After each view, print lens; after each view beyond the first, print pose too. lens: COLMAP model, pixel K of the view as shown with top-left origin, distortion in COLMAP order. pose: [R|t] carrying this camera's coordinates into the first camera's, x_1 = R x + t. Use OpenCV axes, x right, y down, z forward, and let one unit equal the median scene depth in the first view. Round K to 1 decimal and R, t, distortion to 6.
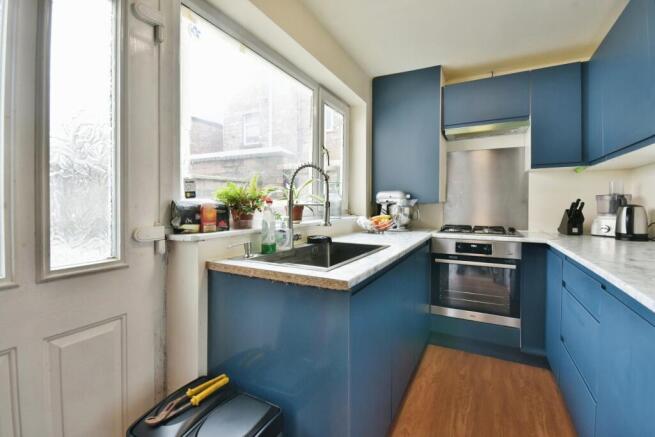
lens RADIAL K [[296.6, 0, 330.1], [0, 296.6, 205.1], [0, 0, 1]] dist [-0.001578, -0.000451]
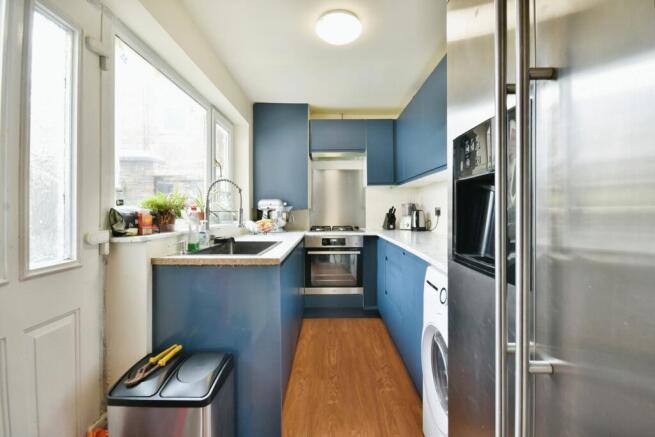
lens RADIAL K [[306.6, 0, 327.3], [0, 306.6, 198.0], [0, 0, 1]] dist [0.001338, 0.000194]
pose [[0.884723, 0.013286, 0.465927, -0.236601], [0.007312, 0.999075, -0.042375, 0.001677], [-0.466059, 0.040897, 0.883808, -0.289146]]
